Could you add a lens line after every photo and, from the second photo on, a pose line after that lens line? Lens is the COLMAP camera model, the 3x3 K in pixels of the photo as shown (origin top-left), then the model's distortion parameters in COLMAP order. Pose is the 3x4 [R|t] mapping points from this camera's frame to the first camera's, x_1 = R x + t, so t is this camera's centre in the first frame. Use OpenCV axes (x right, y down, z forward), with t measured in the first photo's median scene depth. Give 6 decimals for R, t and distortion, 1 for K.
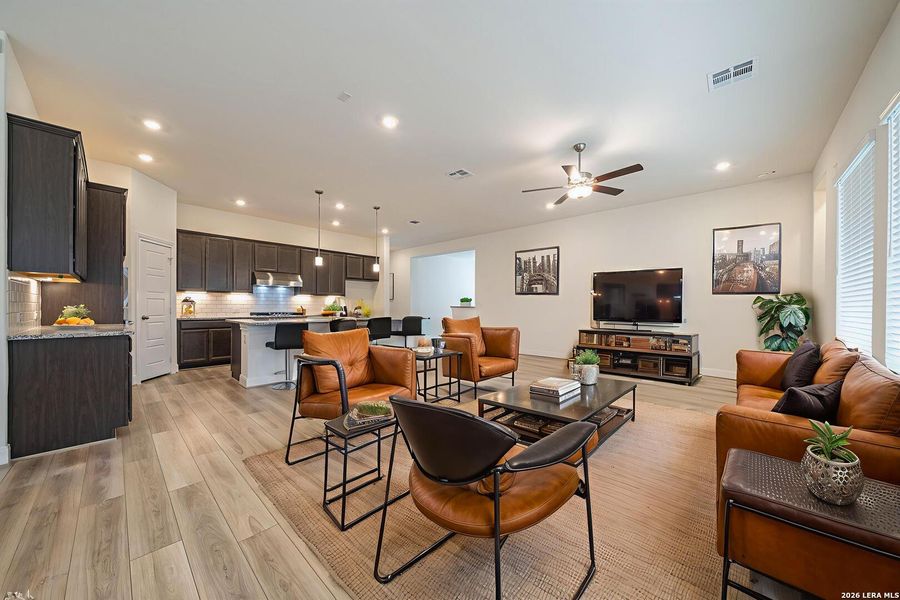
lens RADIAL K [[332.1, 0, 455.0], [0, 332.1, 308.4], [0, 0, 1]] dist [0.001219, 0.000206]
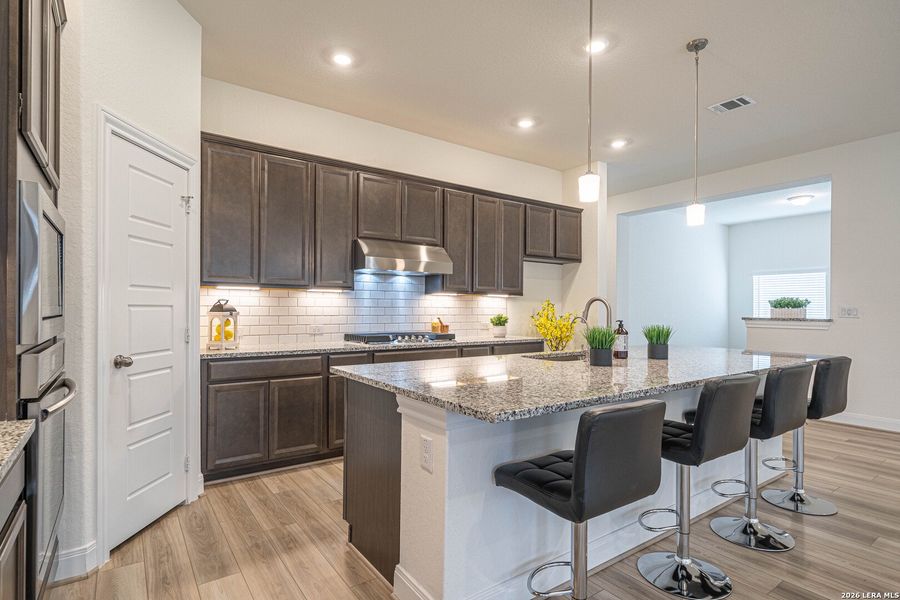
lens RADIAL K [[479.3, 0, 450.2], [0, 479.3, 309.8], [0, 0, 1]] dist [0.002204, 0.000229]
pose [[0.978978, 0.004238, -0.203921, -0.390208], [-0.004641, 0.999988, -0.001497, -0.020985], [0.203912, 0.002412, 0.978986, 0.455730]]
